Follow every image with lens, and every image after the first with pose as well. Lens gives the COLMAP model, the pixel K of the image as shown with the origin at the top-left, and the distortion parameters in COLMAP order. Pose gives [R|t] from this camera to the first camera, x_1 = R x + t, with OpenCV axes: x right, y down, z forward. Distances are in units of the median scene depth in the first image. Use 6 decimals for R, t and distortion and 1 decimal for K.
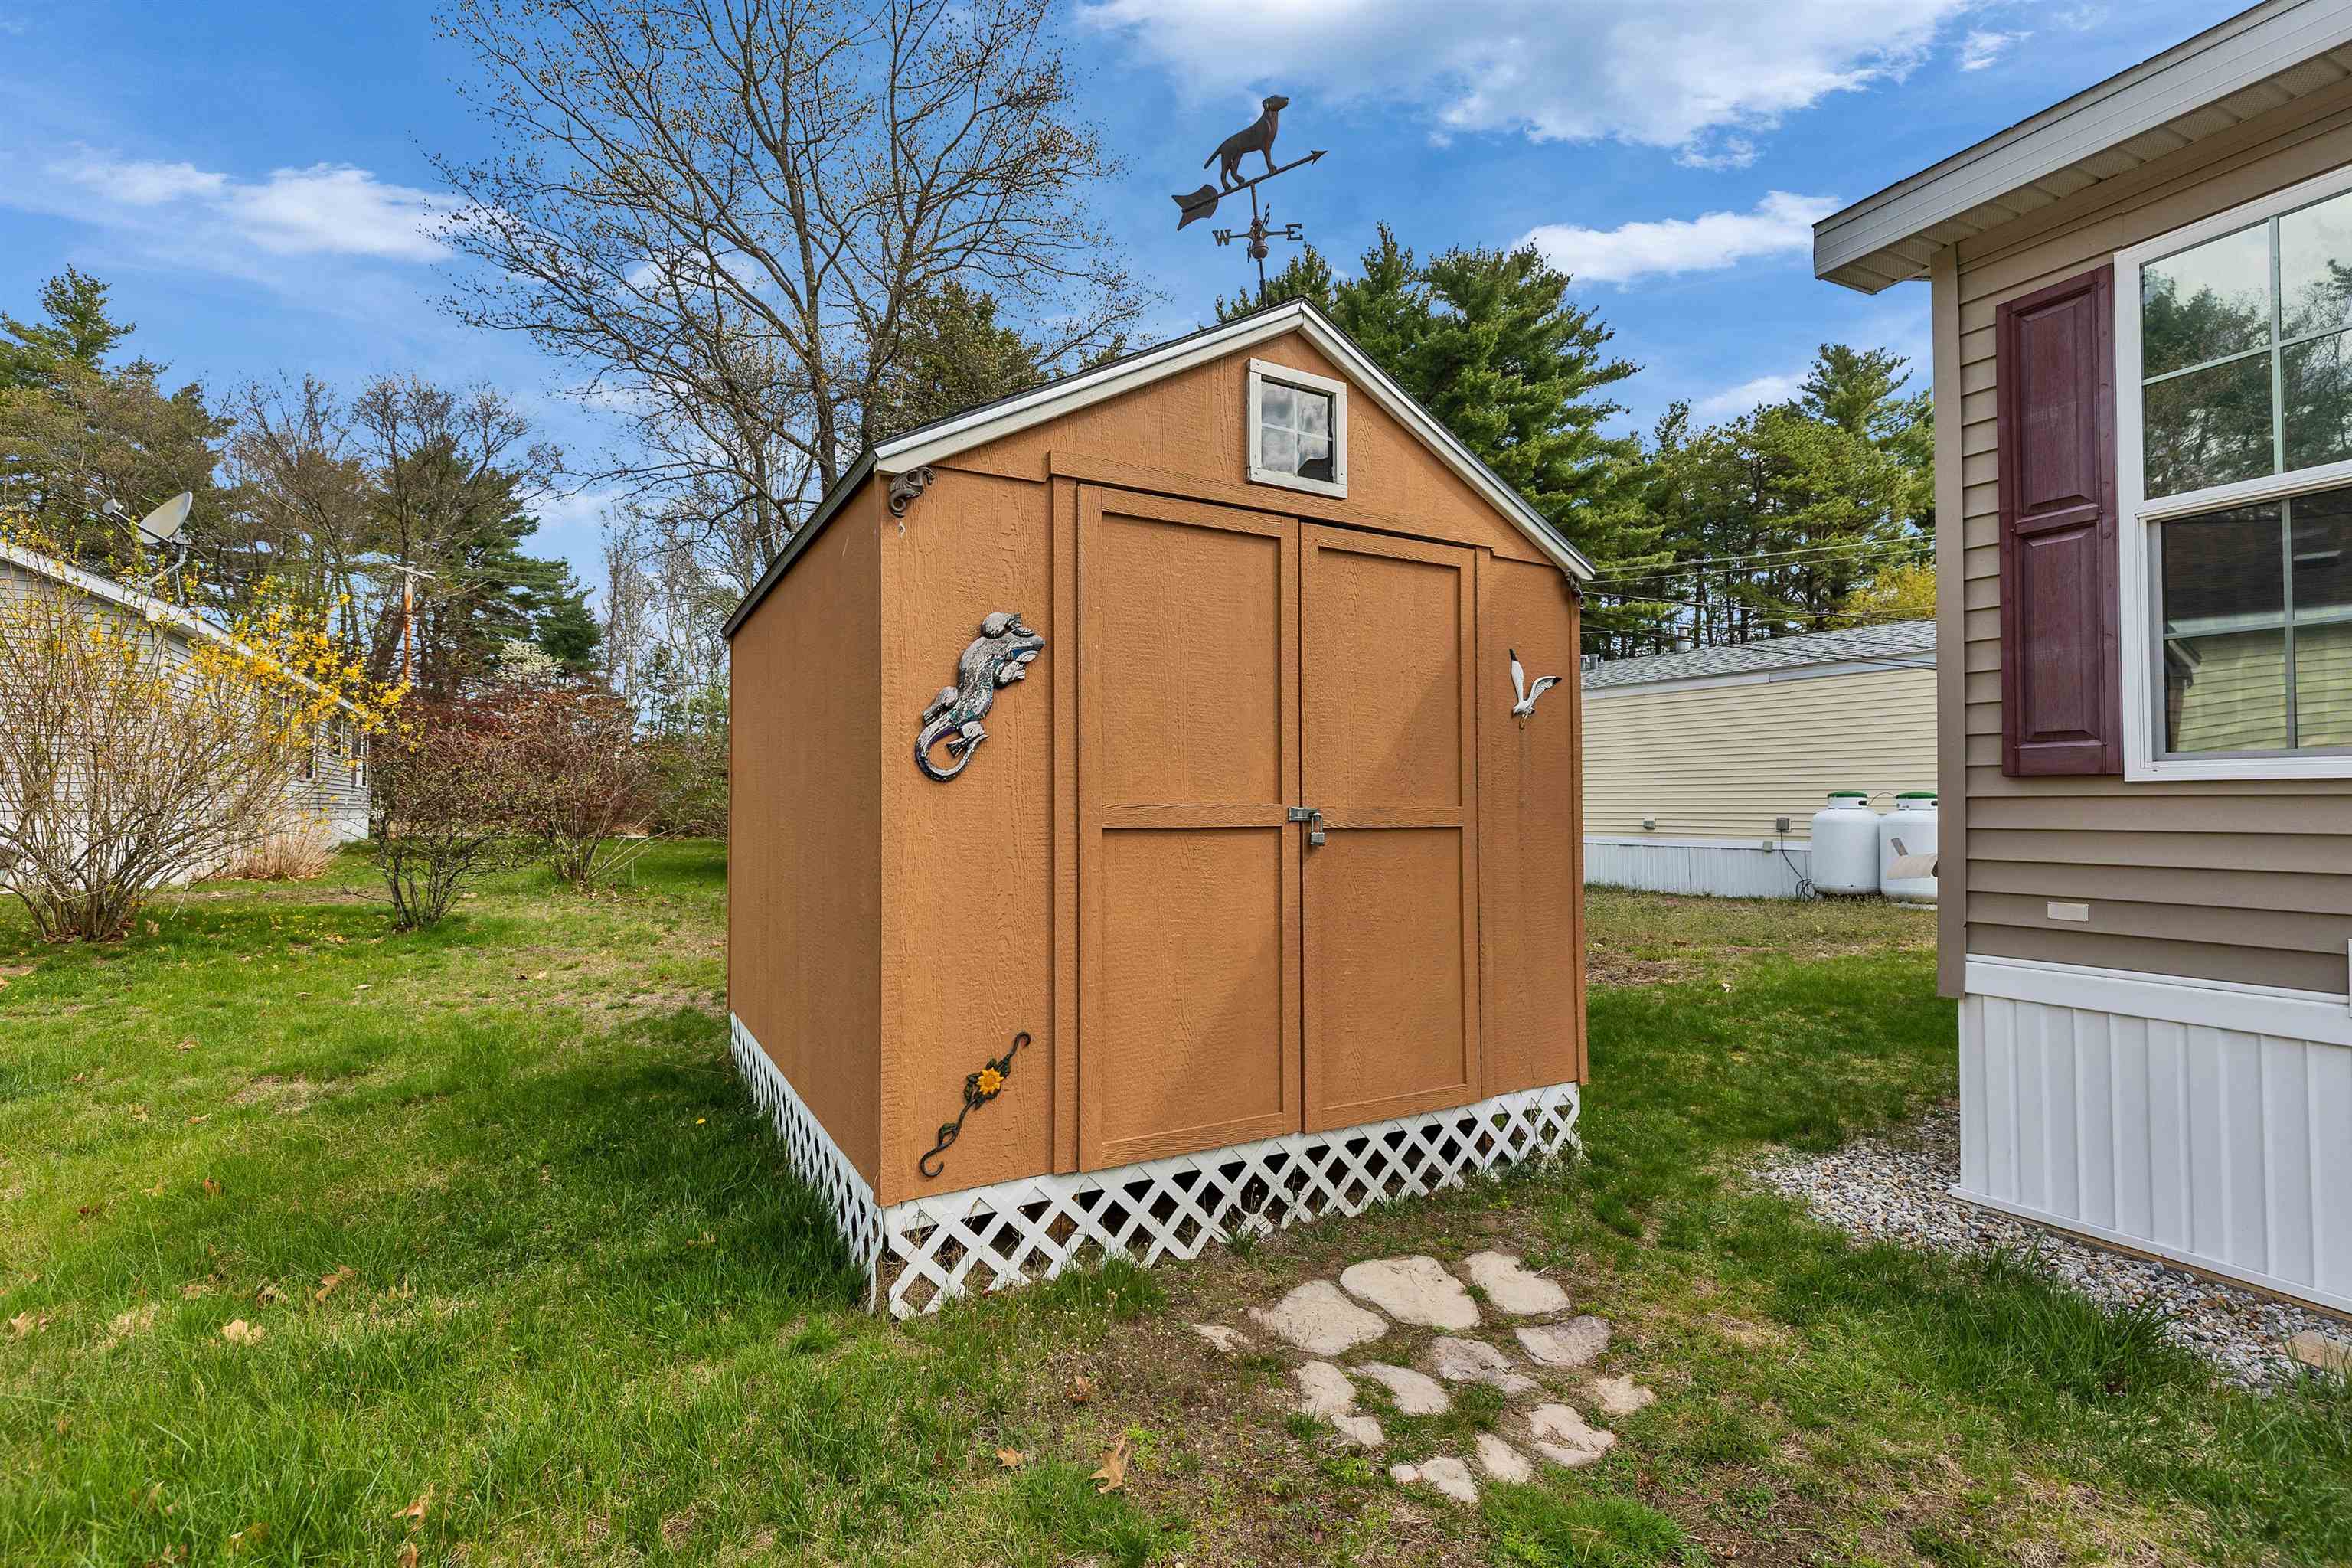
lens RADIAL K [[1052.4, 0, 1190.5], [0, 1052.4, 777.8], [0, 0, 1]] dist [0.005098, -0.000901]
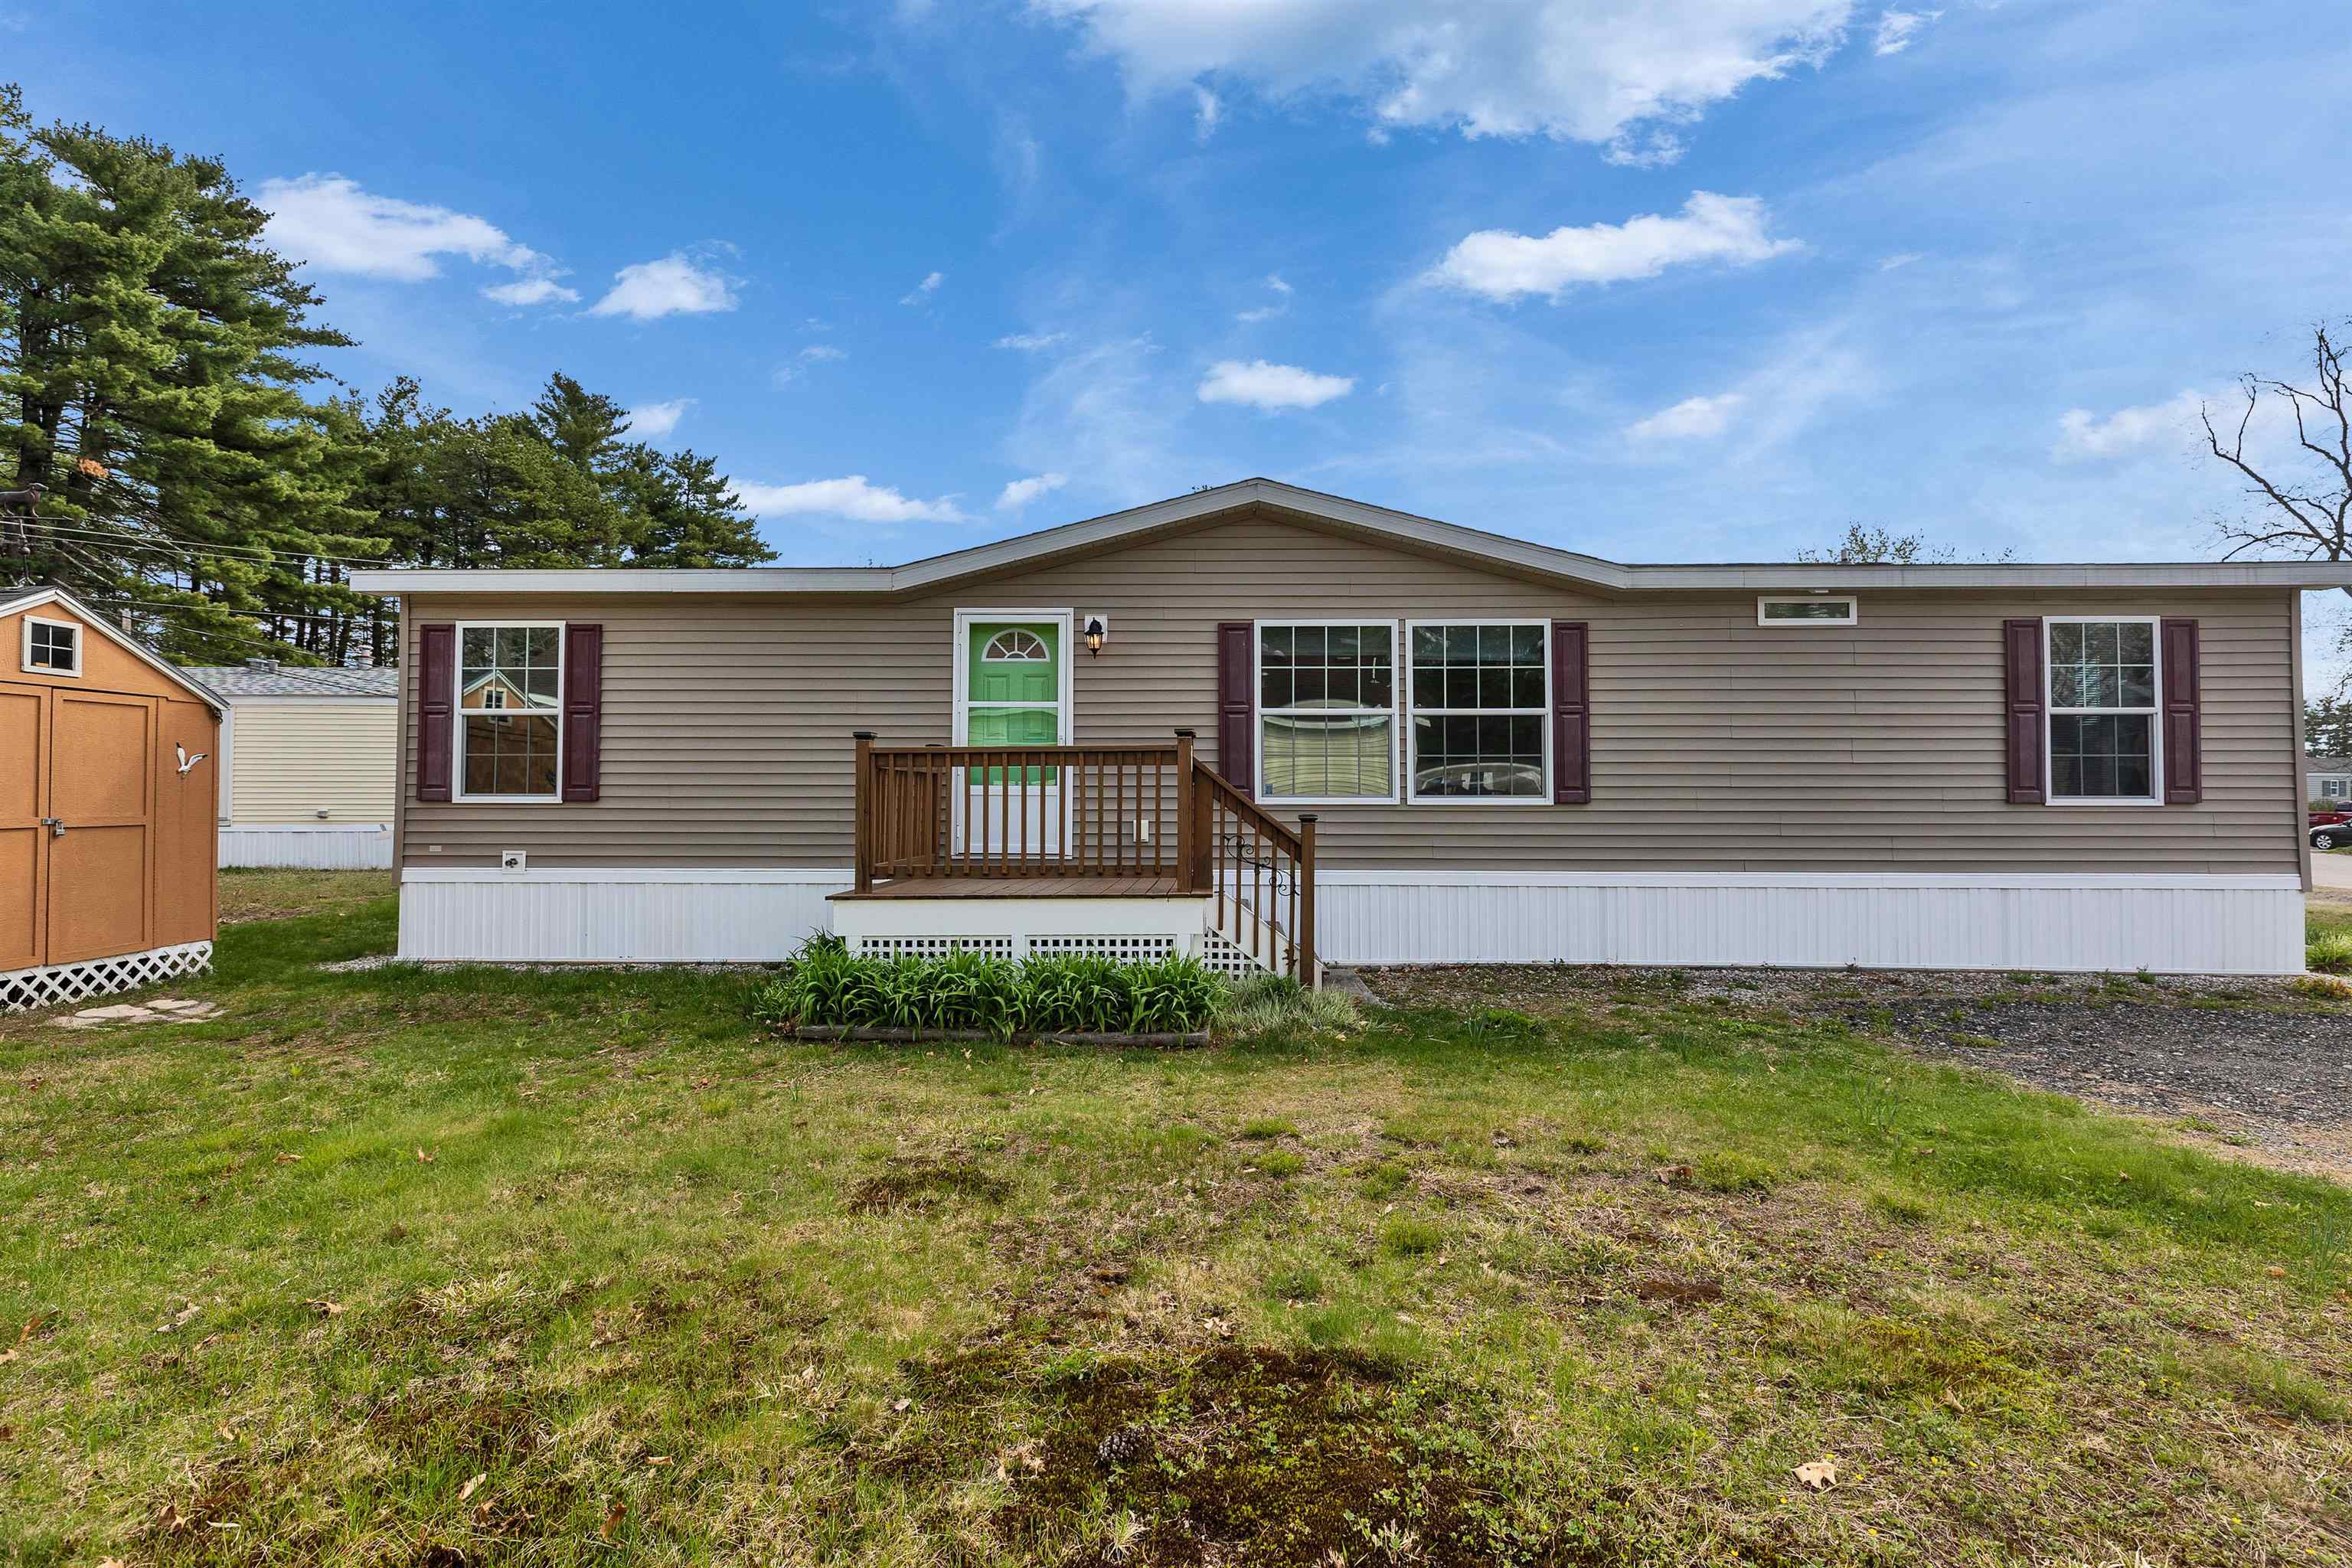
lens RADIAL K [[1052.4, 0, 1180.6], [0, 1052.4, 769.7], [0, 0, 1]] dist [0.005098, -0.000901]
pose [[0.488223, 0.017950, 0.872534, -0.054528], [-0.026058, 0.999643, -0.005984, -0.009877], [-0.872330, -0.019814, 0.488517, -0.174109]]
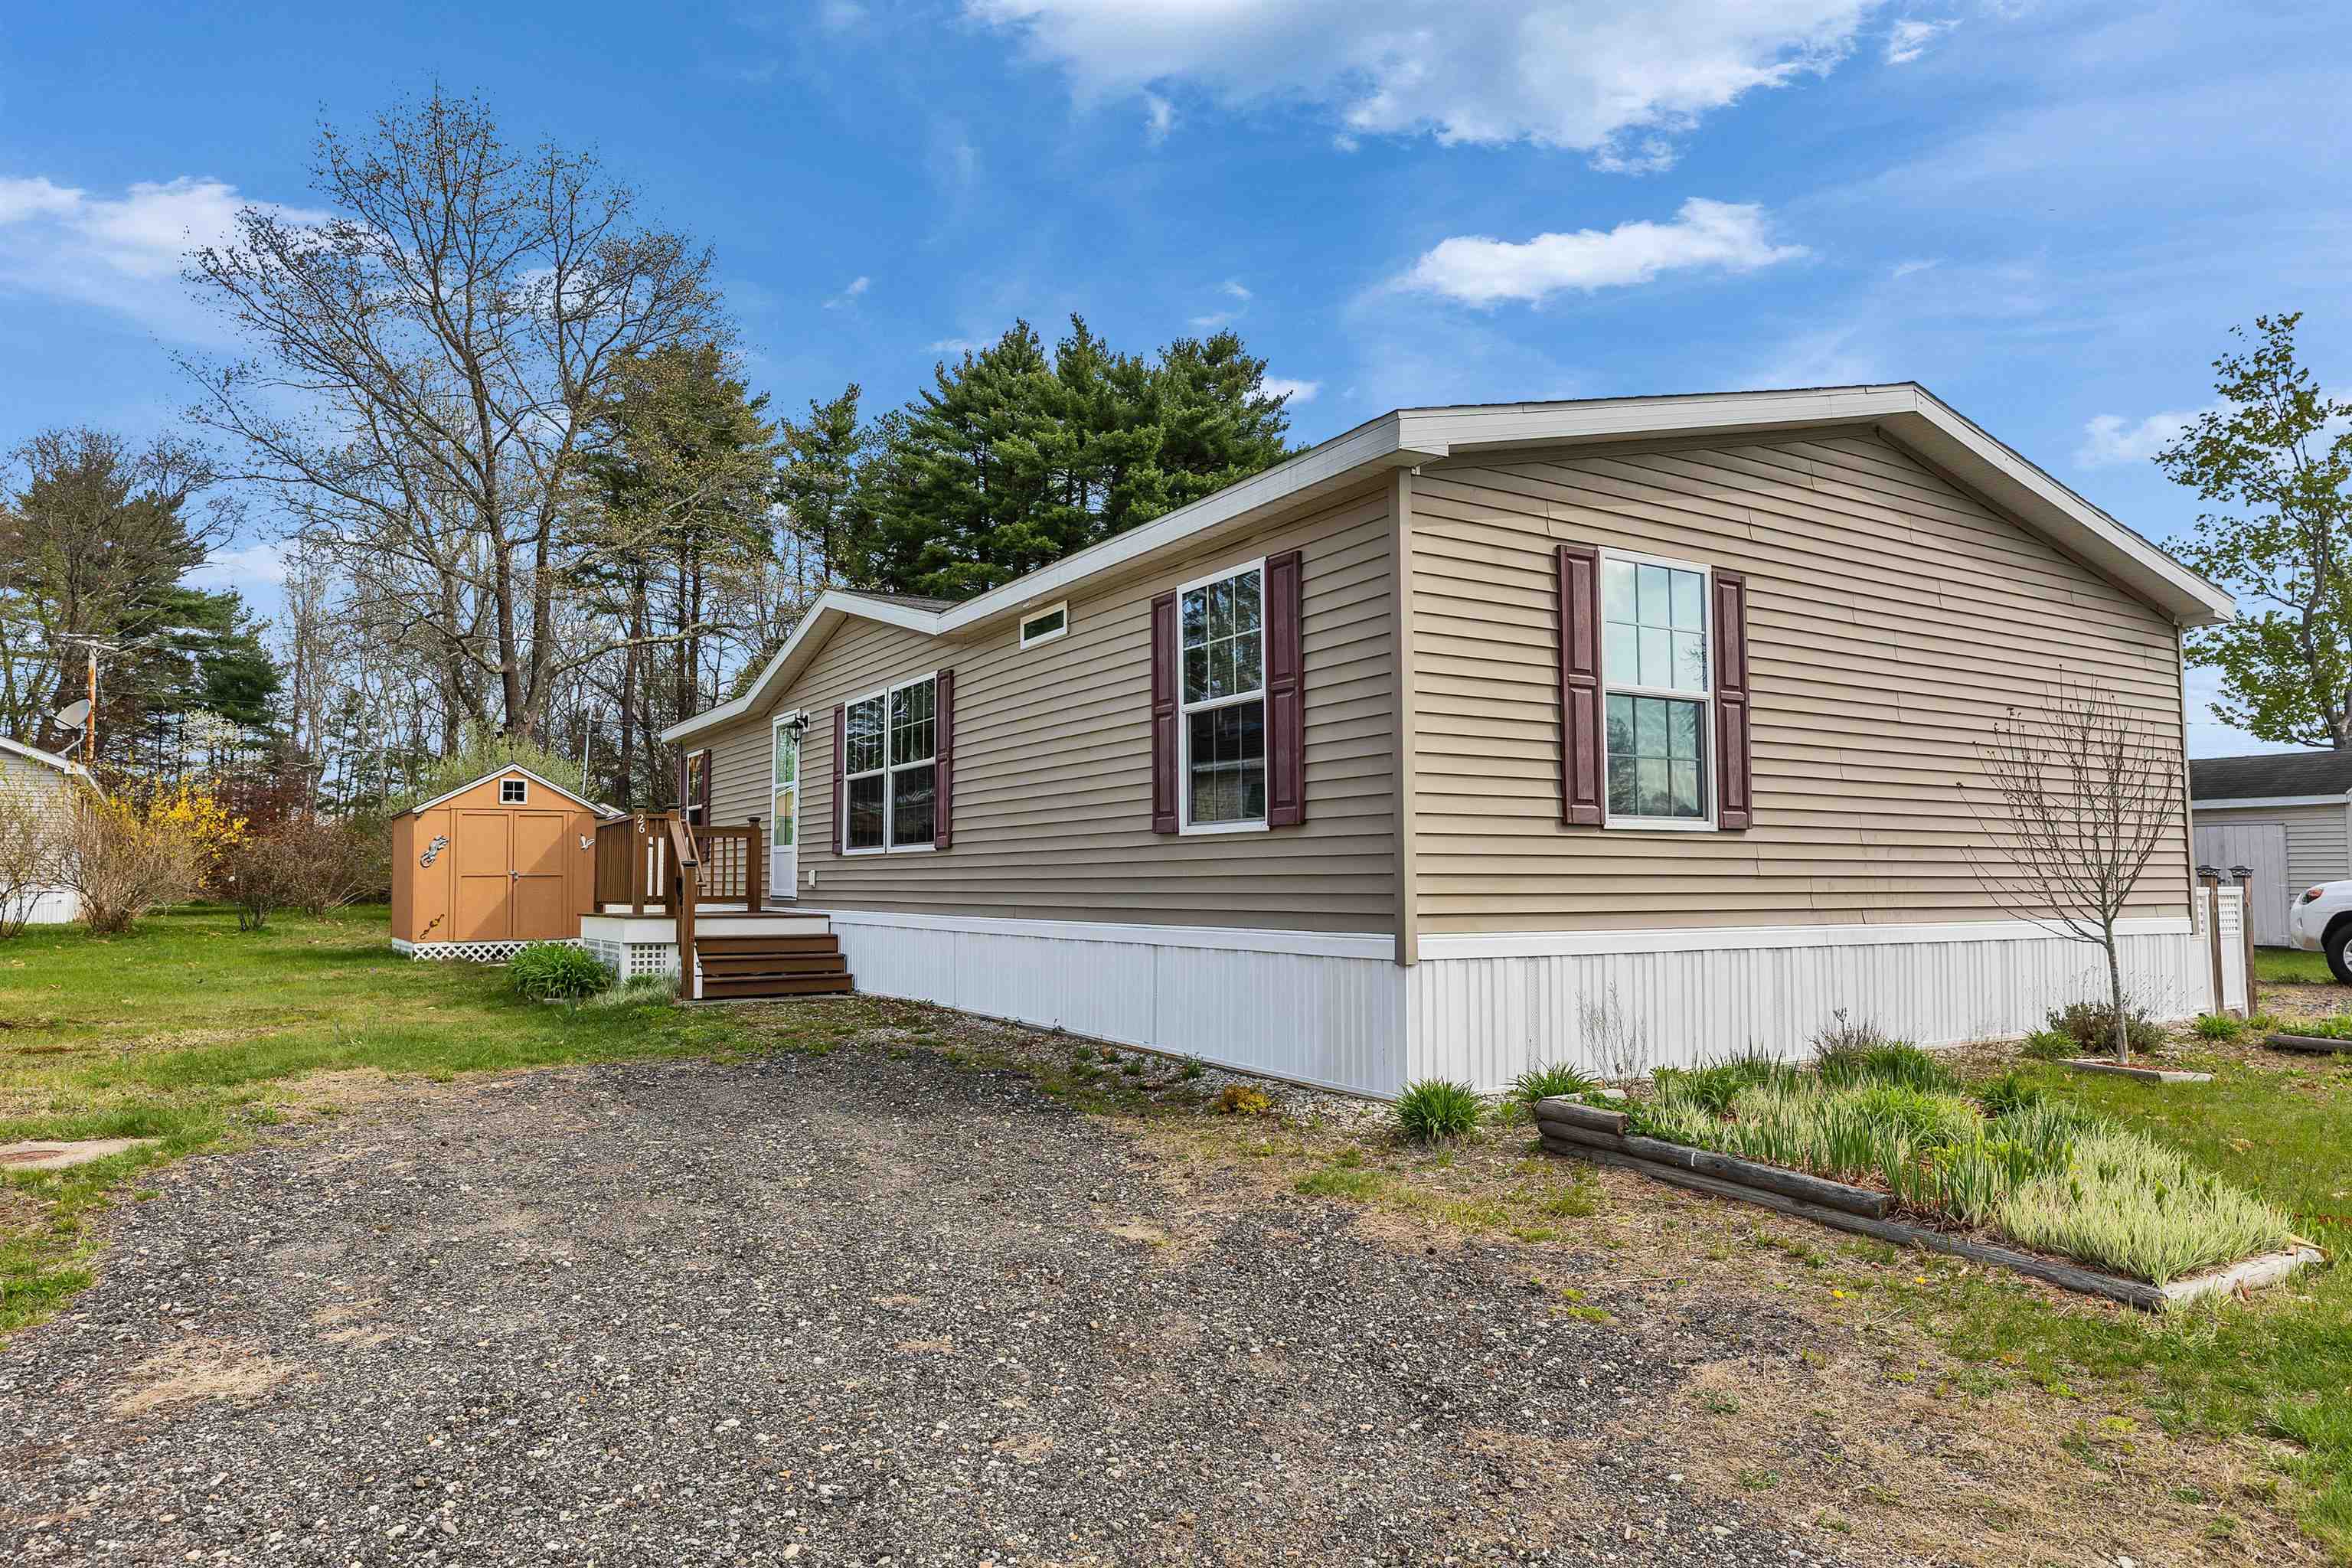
lens RADIAL K [[1420.9, 0, 1182.9], [0, 1420.9, 787.7], [0, 0, 1]] dist [0.009236, -0.003362]
pose [[0.997840, -0.005551, 0.065461, 0.217364], [0.007806, 0.999383, -0.034254, -0.008437], [-0.065231, 0.034691, 0.997267, -0.450929]]
